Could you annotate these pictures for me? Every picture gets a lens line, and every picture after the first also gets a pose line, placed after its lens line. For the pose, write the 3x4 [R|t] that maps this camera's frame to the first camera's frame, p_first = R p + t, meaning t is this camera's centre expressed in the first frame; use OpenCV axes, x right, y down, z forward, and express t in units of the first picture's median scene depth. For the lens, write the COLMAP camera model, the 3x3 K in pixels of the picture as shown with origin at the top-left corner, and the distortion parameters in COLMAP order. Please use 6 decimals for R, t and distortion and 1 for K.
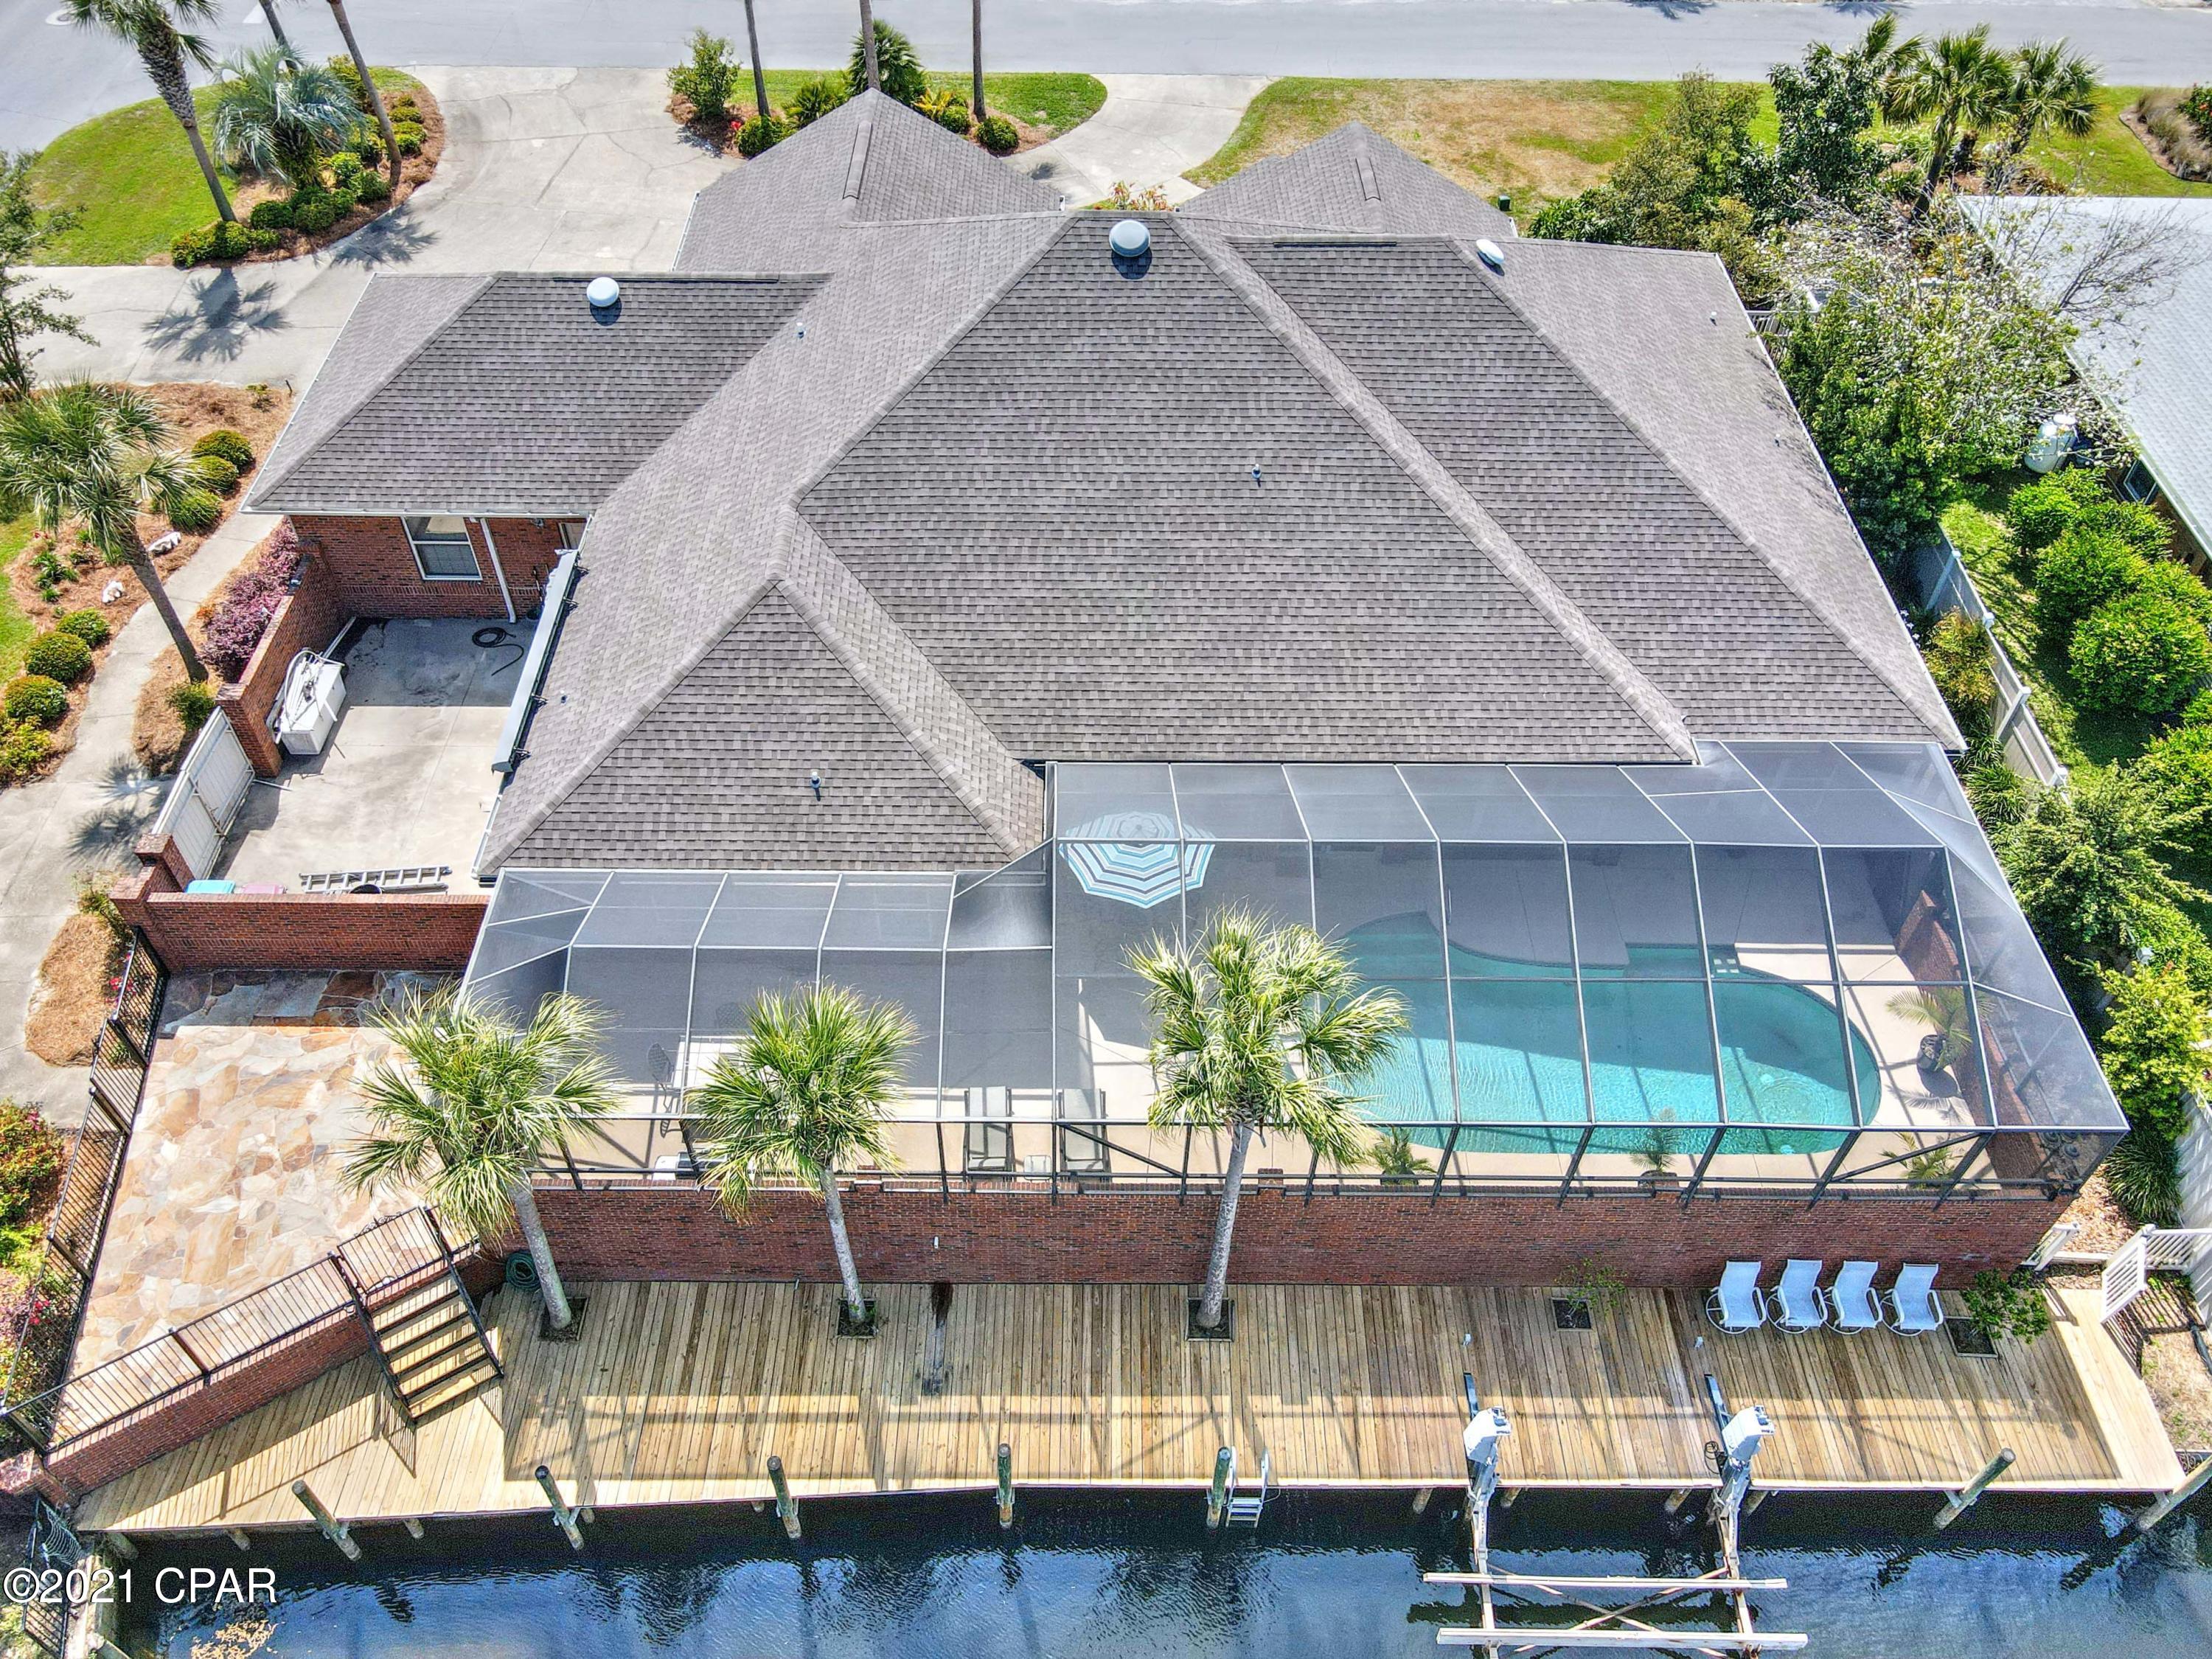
lens RADIAL K [[1702.6, 0, 1099.5], [0, 1702.6, 838.5], [0, 0, 1]] dist [-0.006503, 0.032940]
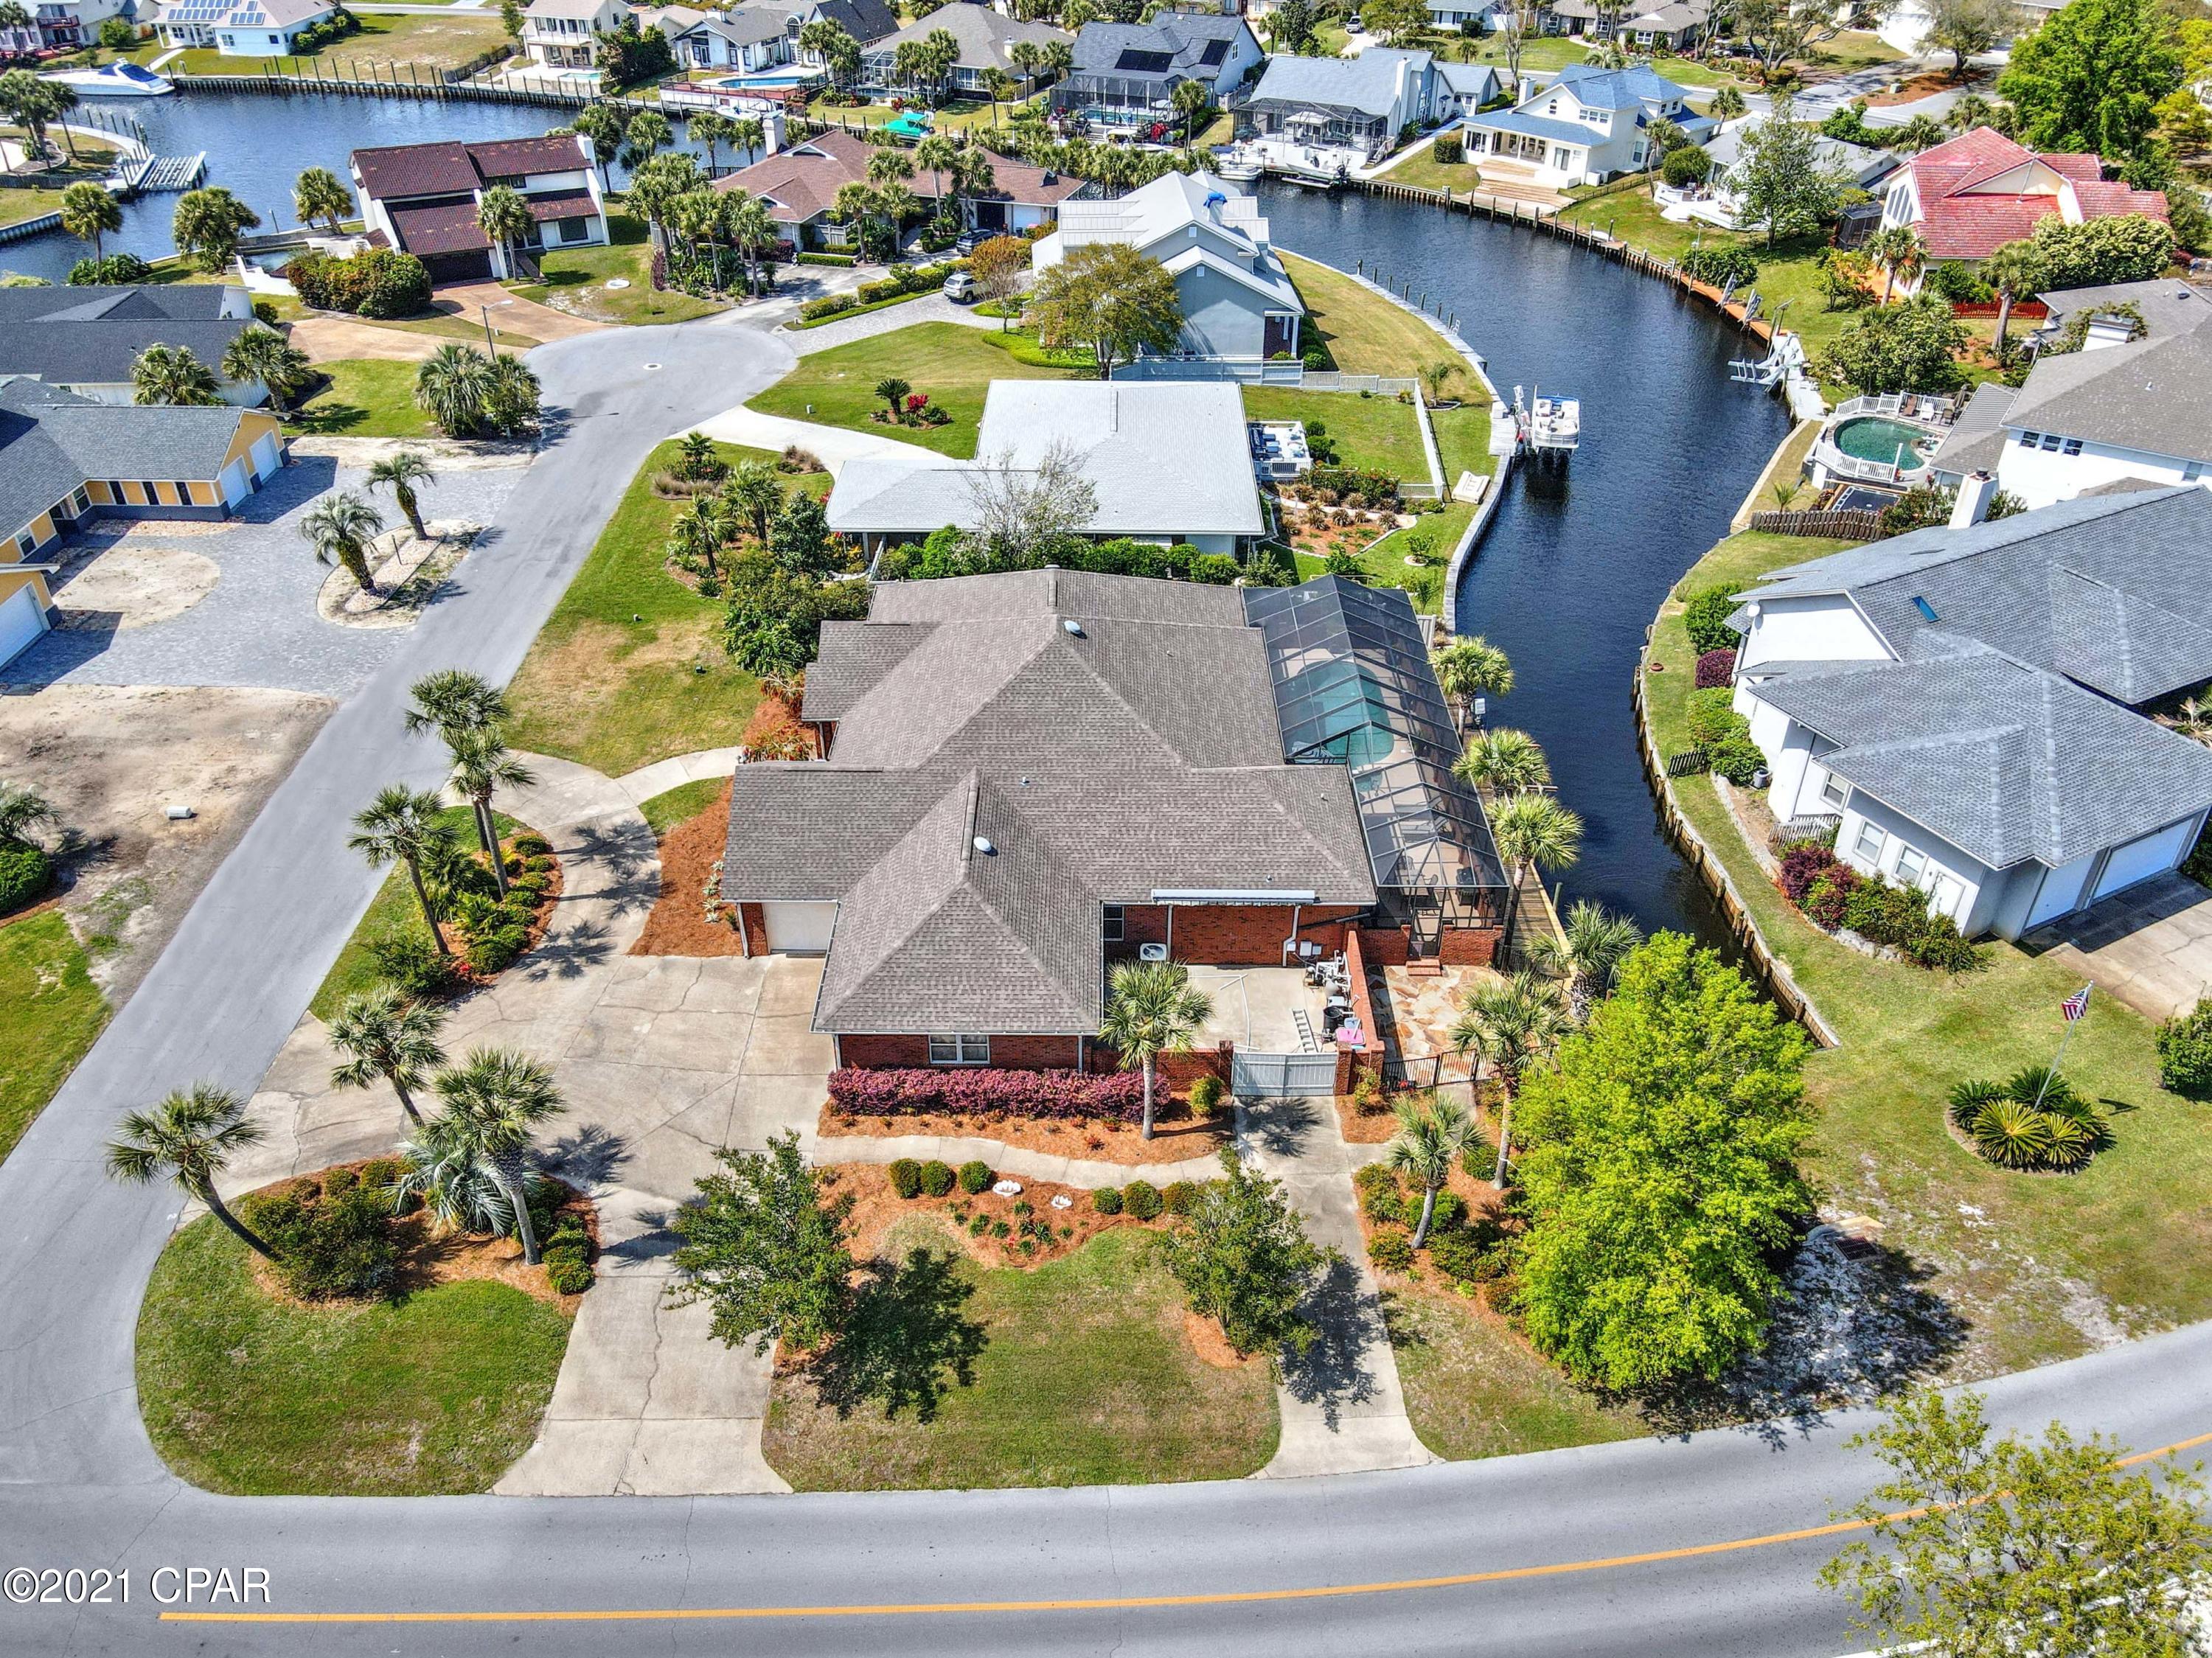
lens RADIAL K [[1645.9, 0, 1106.0], [0, 1645.9, 829.0], [0, 0, 1]] dist [-0.003897, 0.029075]
pose [[0.004857, -0.574187, 0.818710, -1.812222], [0.728257, 0.563096, 0.390596, -0.986647], [-0.685287, 0.594334, 0.420890, 0.254299]]
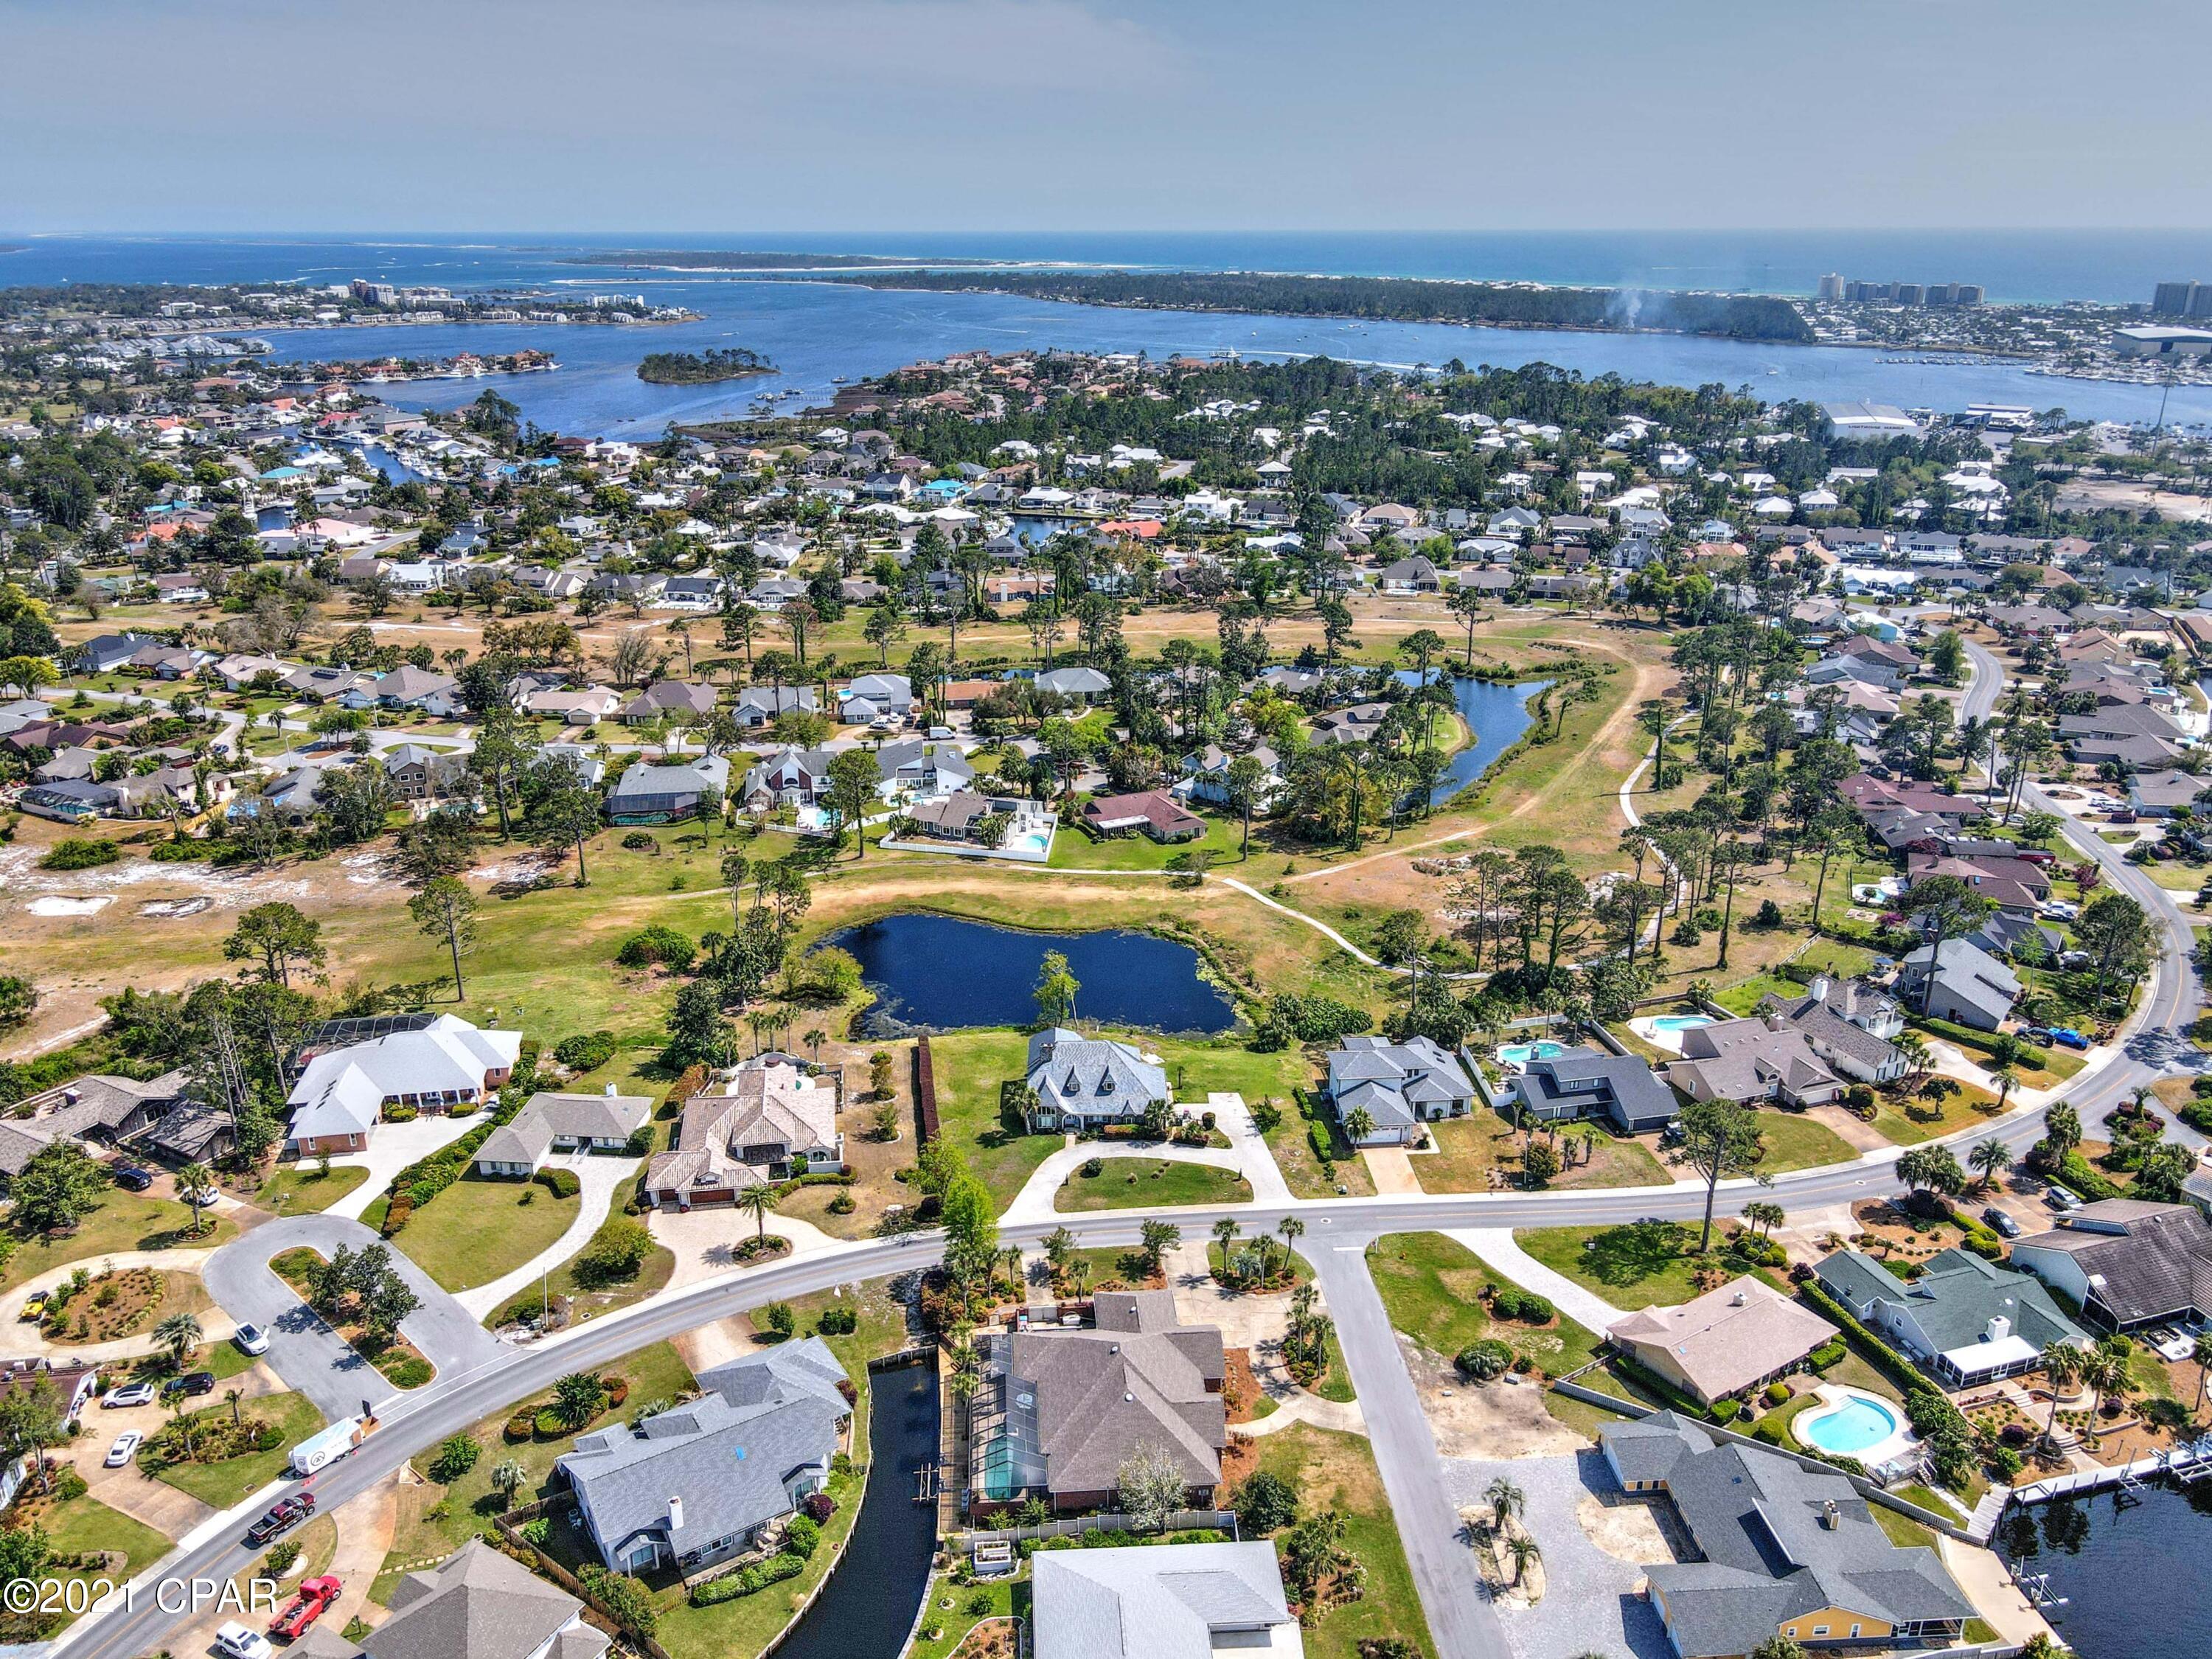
lens RADIAL K [[1646.0, 0, 1106.0], [0, 1646.0, 829.5], [0, 0, 1]] dist [-0.003897, 0.029075]
pose [[0.064942, 0.332314, -0.940930, 4.746098], [-0.730219, 0.658481, 0.182161, -2.539528], [0.680120, 0.675255, 0.285425, -1.845967]]
